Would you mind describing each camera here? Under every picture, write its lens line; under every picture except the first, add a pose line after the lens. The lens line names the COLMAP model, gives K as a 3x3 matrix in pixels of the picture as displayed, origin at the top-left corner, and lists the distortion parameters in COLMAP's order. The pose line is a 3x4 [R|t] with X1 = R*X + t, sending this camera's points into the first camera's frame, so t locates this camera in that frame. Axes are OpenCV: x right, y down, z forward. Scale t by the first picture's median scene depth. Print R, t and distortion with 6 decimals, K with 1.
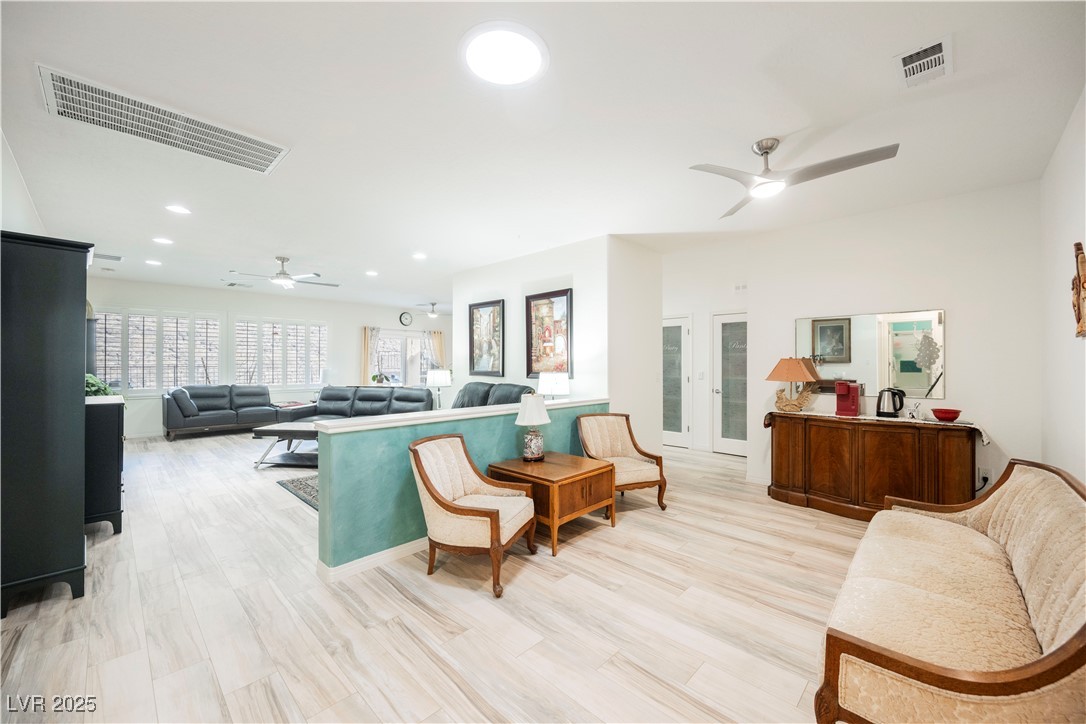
lens RADIAL K [[422.8, 0, 542.7], [0, 422.8, 361.8], [0, 0, 1]] dist [-0.001792, 0.000082]
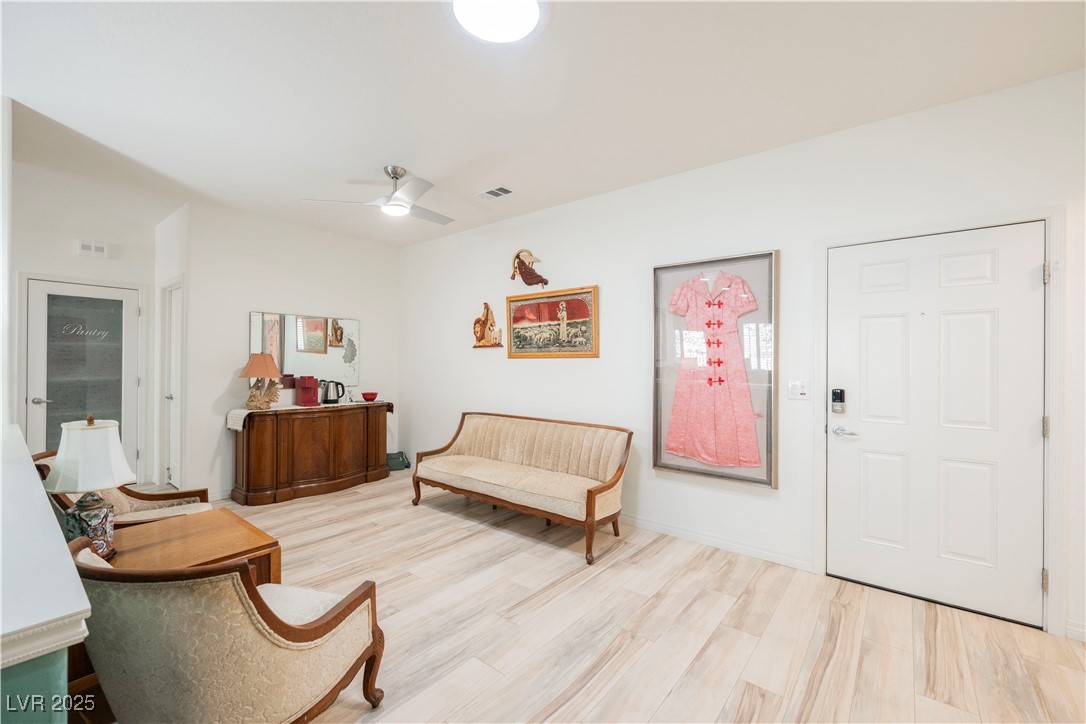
lens RADIAL K [[446.3, 0, 549.0], [0, 446.3, 361.4], [0, 0, 1]] dist [-0.001219, -0.000596]
pose [[-0.101108, 0.000338, 0.994875, -0.374212], [-0.014263, 0.999897, -0.001789, 0.001755], [-0.994773, -0.014370, -0.101093, 0.358548]]
